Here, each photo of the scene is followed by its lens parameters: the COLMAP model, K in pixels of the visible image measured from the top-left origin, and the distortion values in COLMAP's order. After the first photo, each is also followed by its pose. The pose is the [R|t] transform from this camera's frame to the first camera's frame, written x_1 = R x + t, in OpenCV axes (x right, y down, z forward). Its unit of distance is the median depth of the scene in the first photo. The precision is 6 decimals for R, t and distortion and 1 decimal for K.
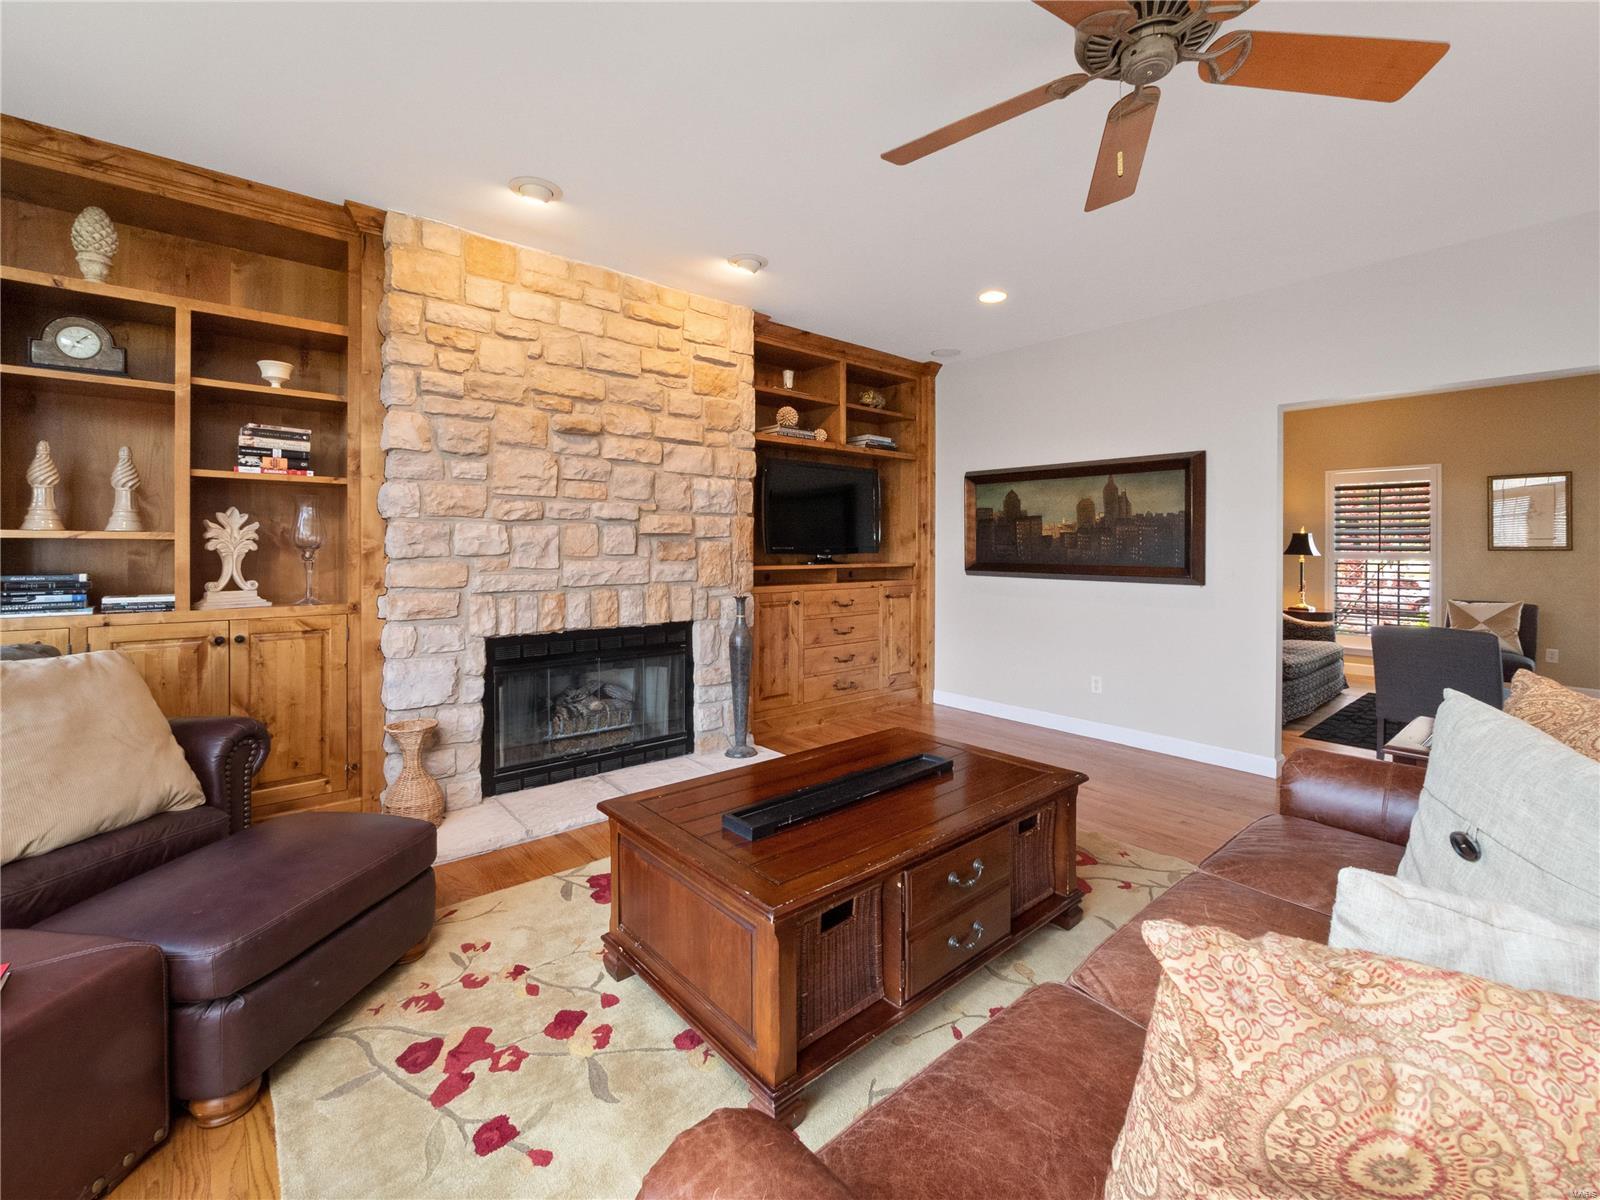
lens RADIAL K [[687.6, 0, 815.8], [0, 687.6, 548.4], [0, 0, 1]] dist [-0.006650, 0.000231]
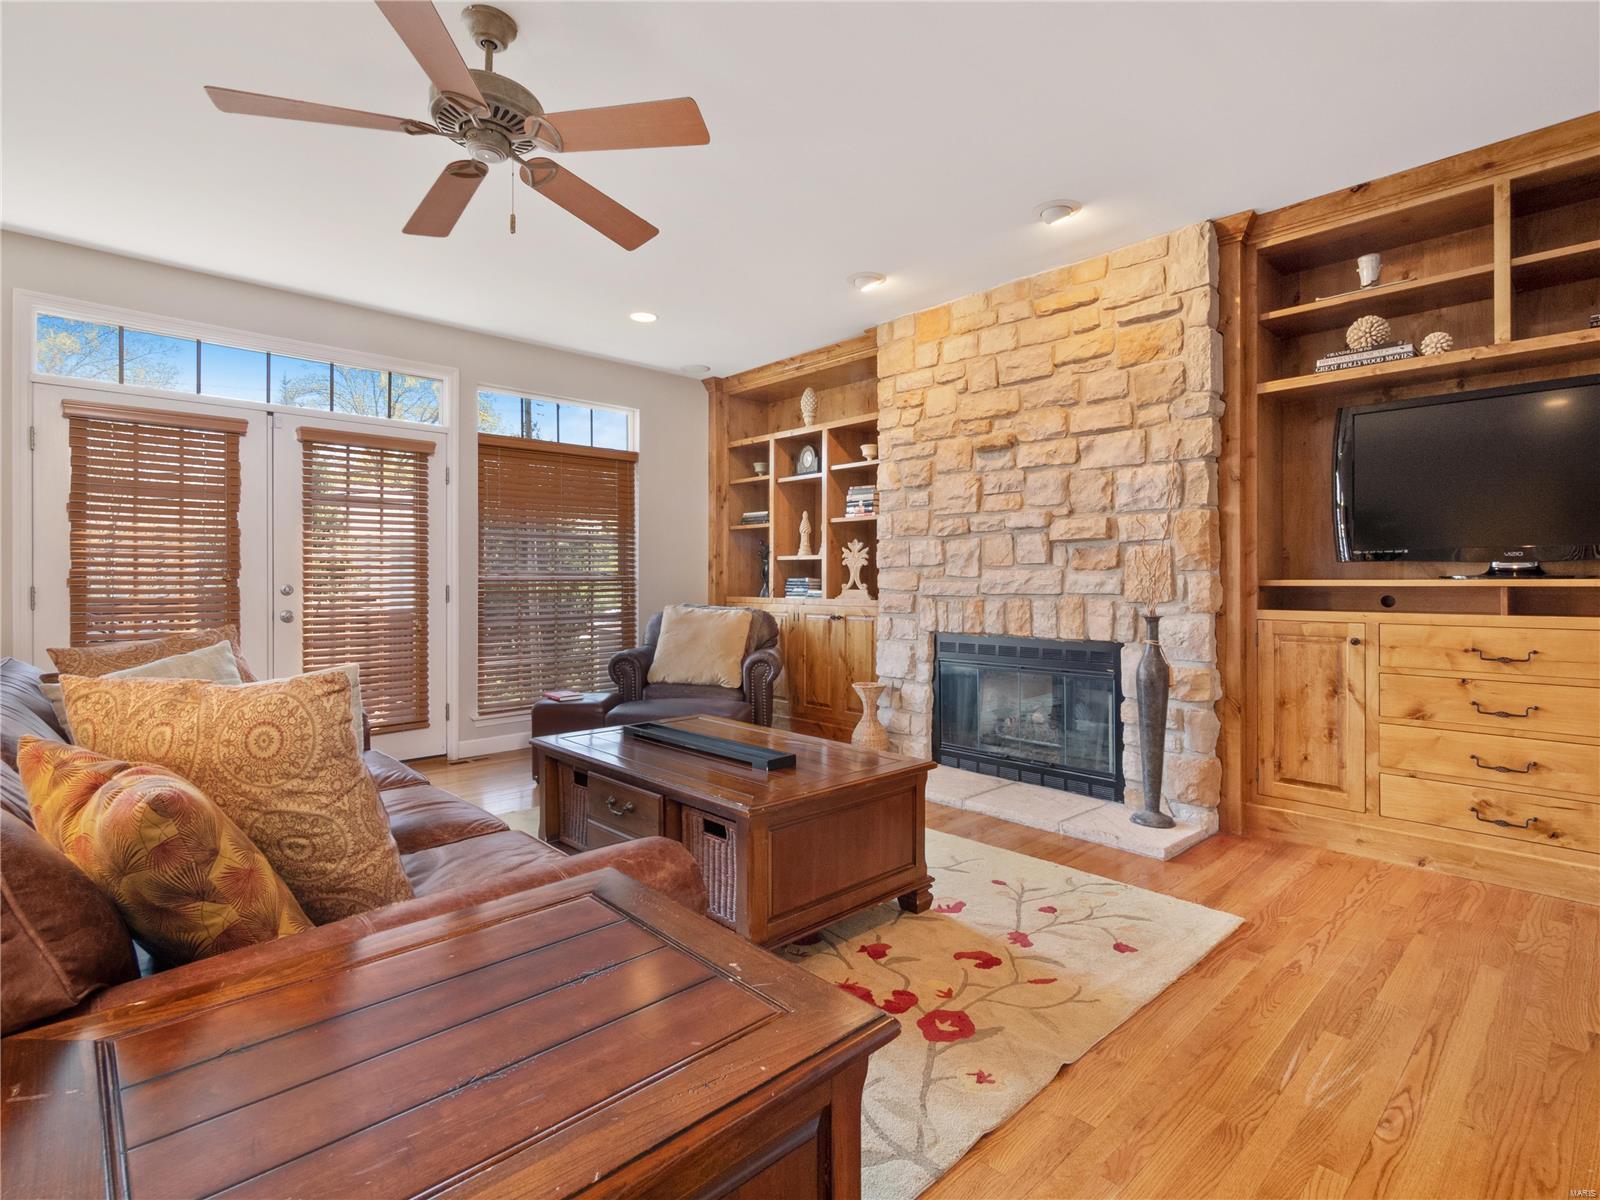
lens RADIAL K [[785.8, 0, 807.8], [0, 785.8, 583.3], [0, 0, 1]] dist [-0.015479, -0.001229]
pose [[0.039007, -0.000201, -0.999239, 0.835487], [-0.002028, 0.999998, -0.000280, 0.038823], [0.999237, 0.002037, 0.039007, 0.652519]]
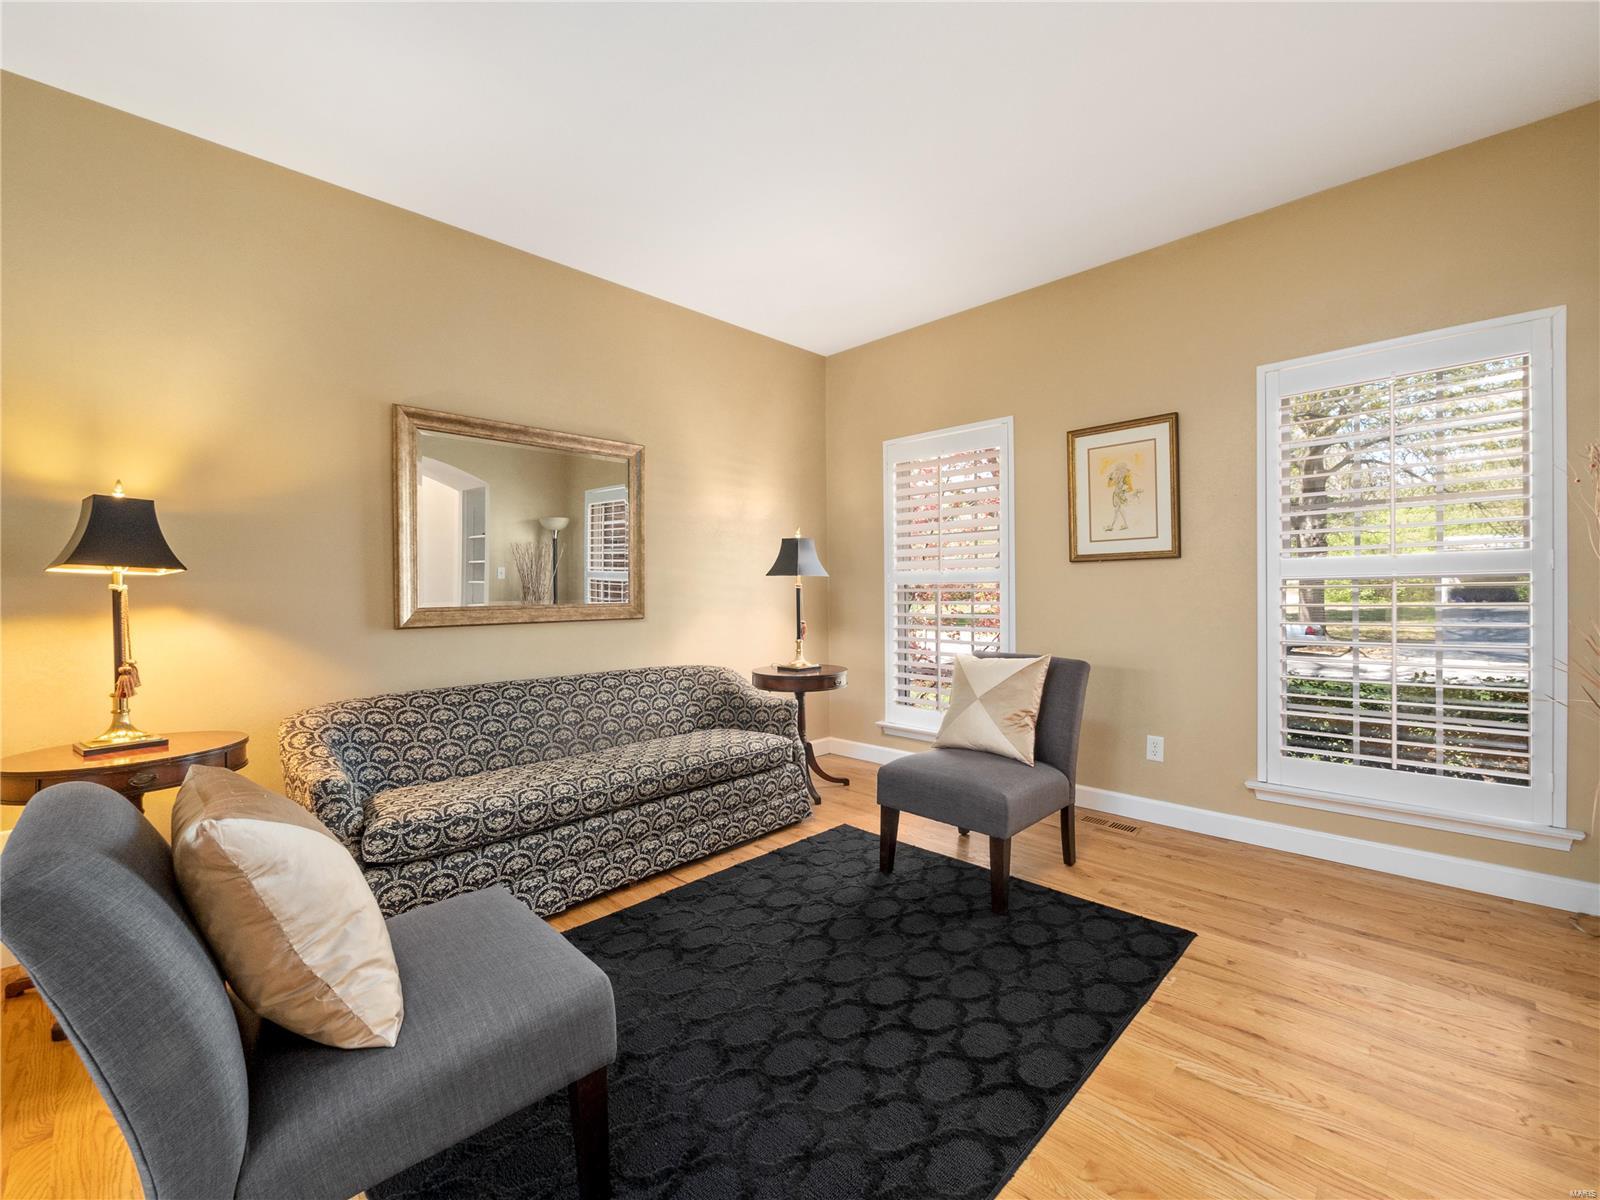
lens RADIAL K [[687.6, 0, 824.4], [0, 687.6, 596.8], [0, 0, 1]] dist [-0.006650, 0.000231]
pose [[0.995740, -0.013935, 0.091148, 1.251723], [0.013394, 0.999889, 0.006538, 0.041495], [-0.091229, -0.005289, 0.995816, 0.769582]]
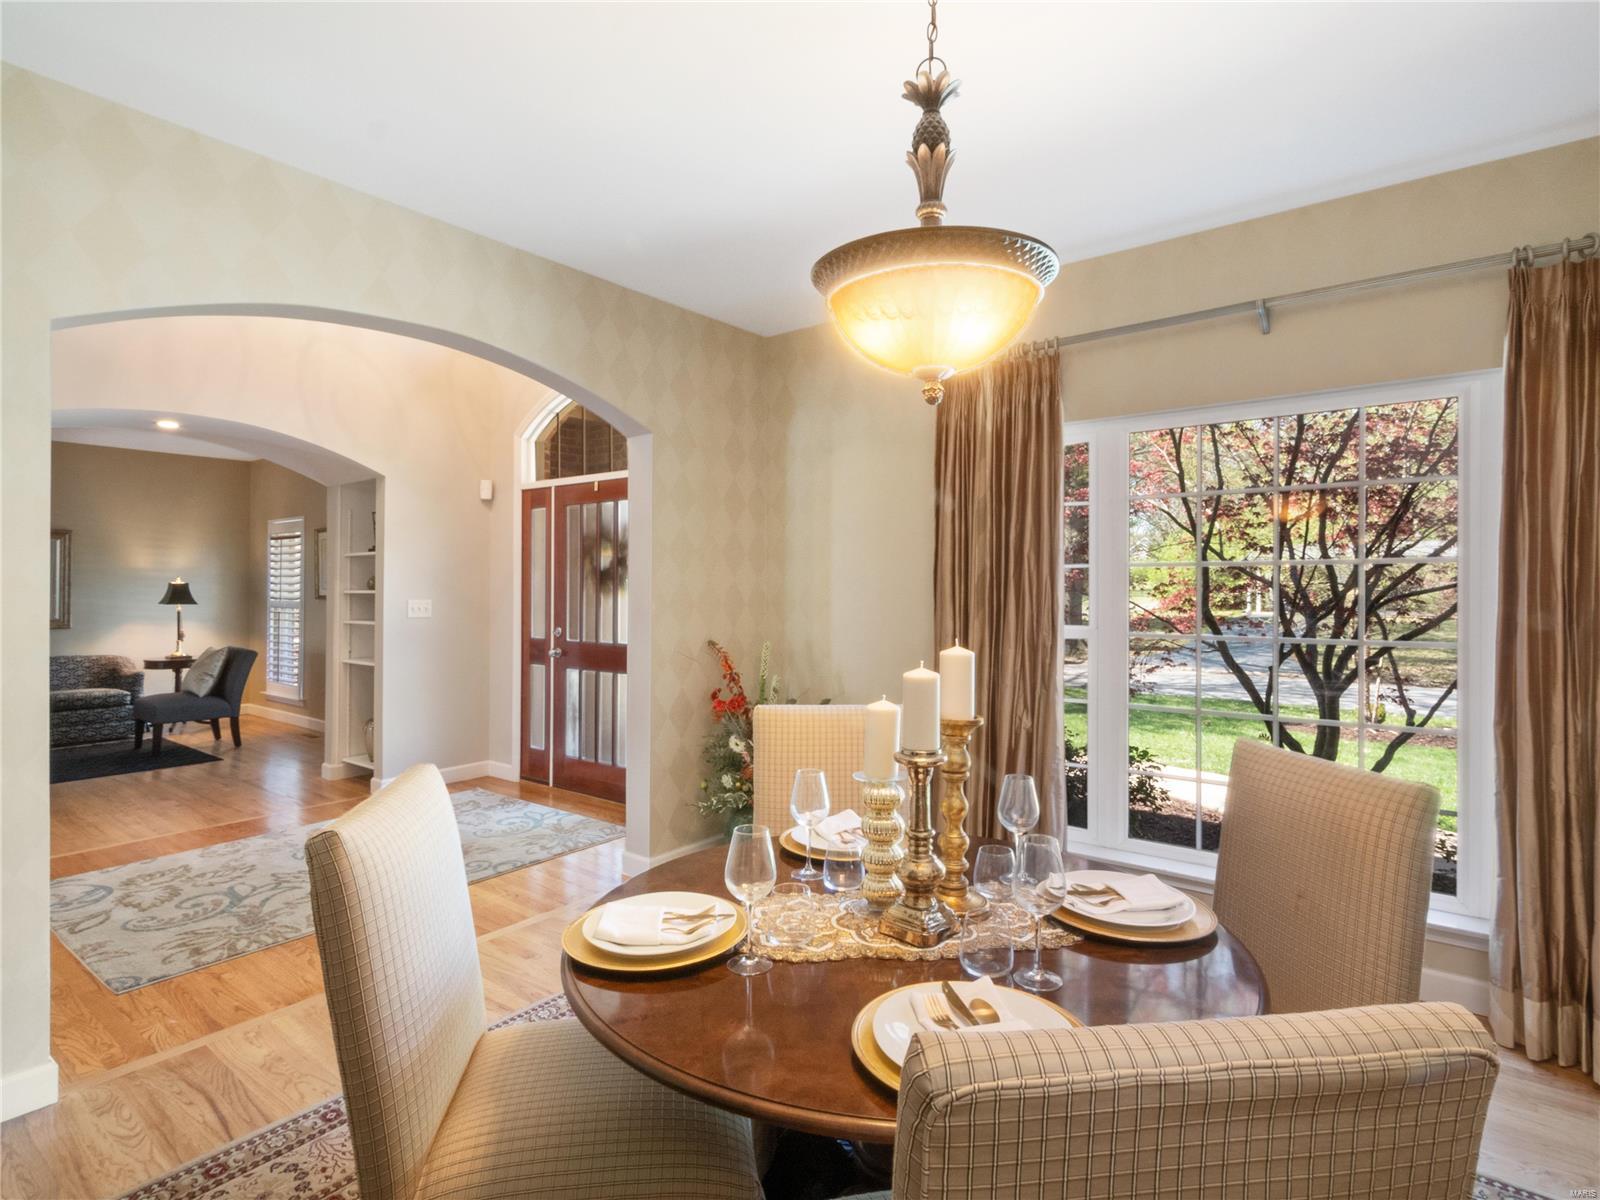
lens RADIAL K [[812.6, 0, 795.3], [0, 812.6, 586.7], [0, 0, 1]] dist [0.002710, 0.001793]
pose [[0.982330, -0.004272, 0.187108, 2.552983], [0.005025, 0.999981, -0.003555, -0.015656], [-0.187089, 0.004432, 0.982333, -0.659776]]
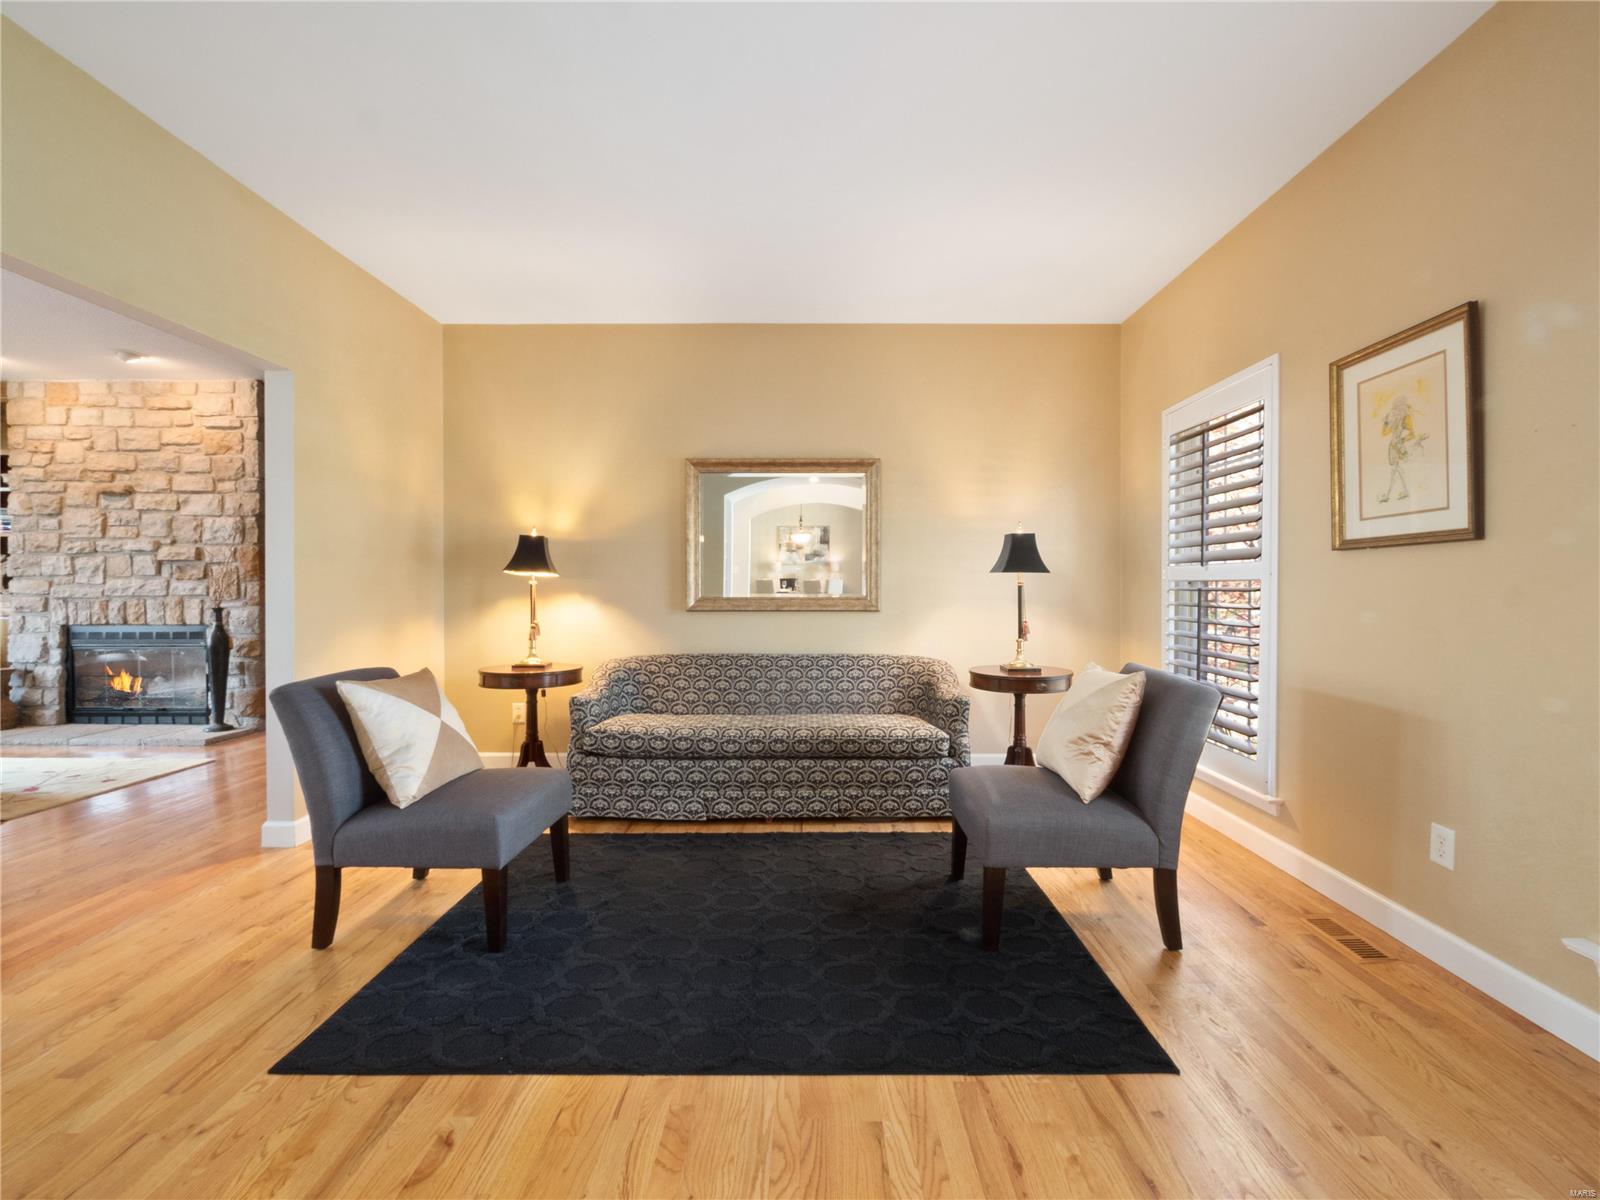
lens RADIAL K [[687.6, 0, 813.2], [0, 687.6, 594.8], [0, 0, 1]] dist [-0.006650, 0.000231]
pose [[0.751212, 0.003959, -0.660049, 1.758142], [-0.000022, 0.999982, 0.005973, 0.042610], [0.660061, -0.004473, 0.751199, 0.866301]]
